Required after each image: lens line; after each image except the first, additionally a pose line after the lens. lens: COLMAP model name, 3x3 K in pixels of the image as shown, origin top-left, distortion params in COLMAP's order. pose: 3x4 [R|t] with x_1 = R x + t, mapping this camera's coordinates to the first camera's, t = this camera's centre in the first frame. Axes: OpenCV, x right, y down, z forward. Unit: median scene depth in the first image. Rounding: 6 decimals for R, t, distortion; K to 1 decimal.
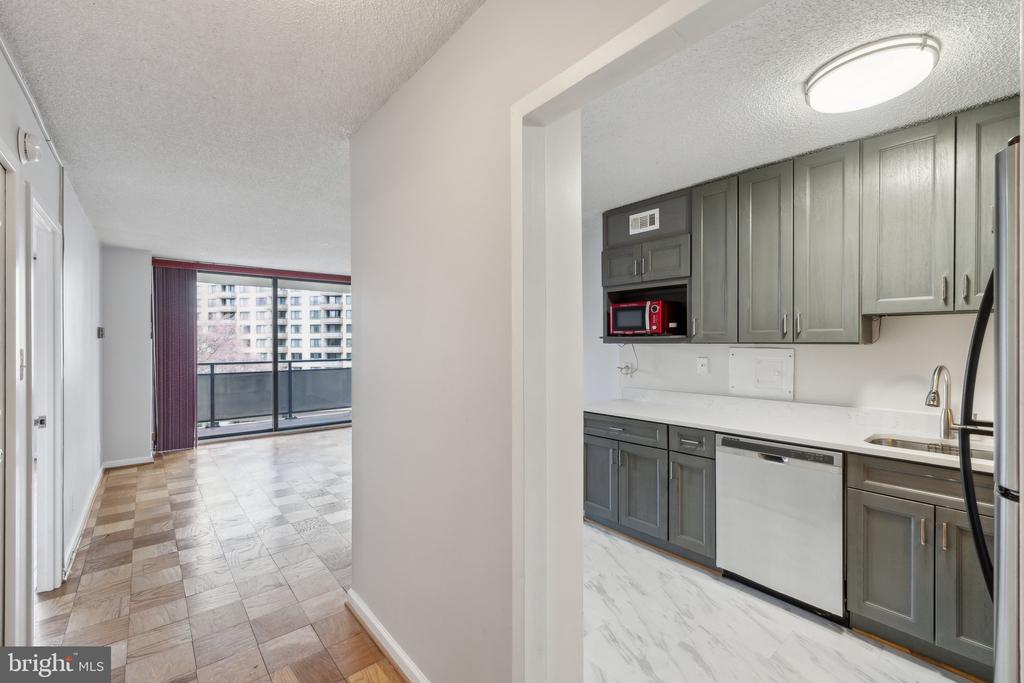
lens RADIAL K [[426.7, 0, 512.0], [0, 426.7, 341.5], [0, 0, 1]] dist [-0.001033, 0.000079]
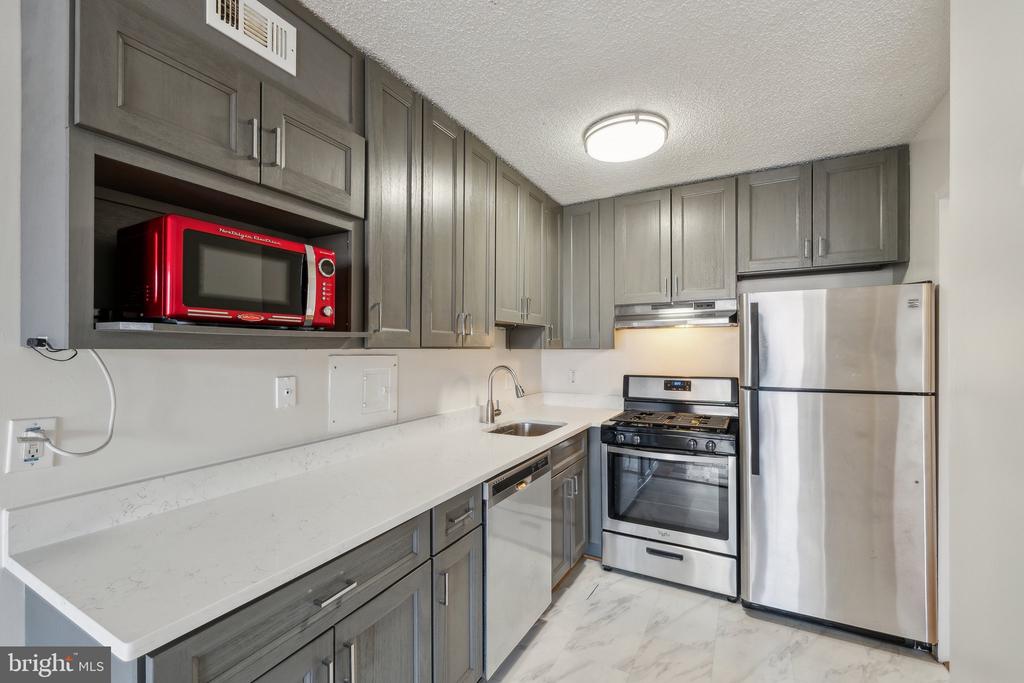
lens RADIAL K [[428.3, 0, 511.5], [0, 428.3, 347.6], [0, 0, 1]] dist [0.000347, 0.000313]
pose [[-0.356246, 0.001719, 0.934391, -0.127461], [-0.004295, 0.999985, -0.003477, 0.004089], [-0.934382, -0.005252, -0.356233, 0.945748]]
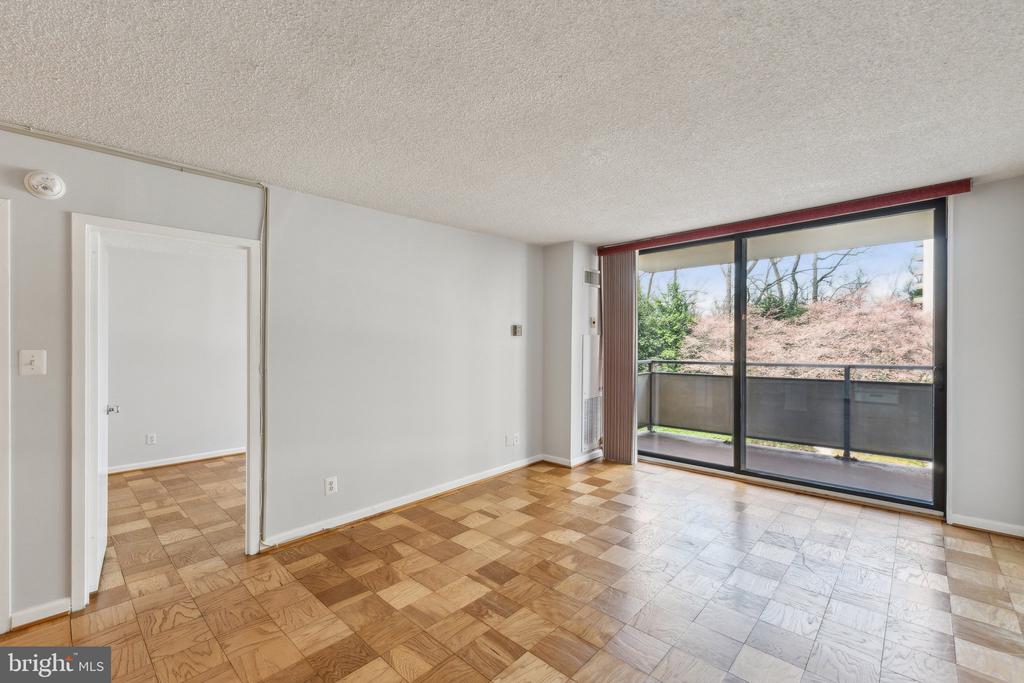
lens RADIAL K [[426.7, 0, 512.0], [0, 426.7, 341.5], [0, 0, 1]] dist [-0.001033, 0.000079]
pose [[0.101478, -0.003920, -0.994830, 0.120541], [0.017837, 0.999839, -0.002120, 0.010081], [0.994678, -0.017529, 0.101532, 1.216613]]
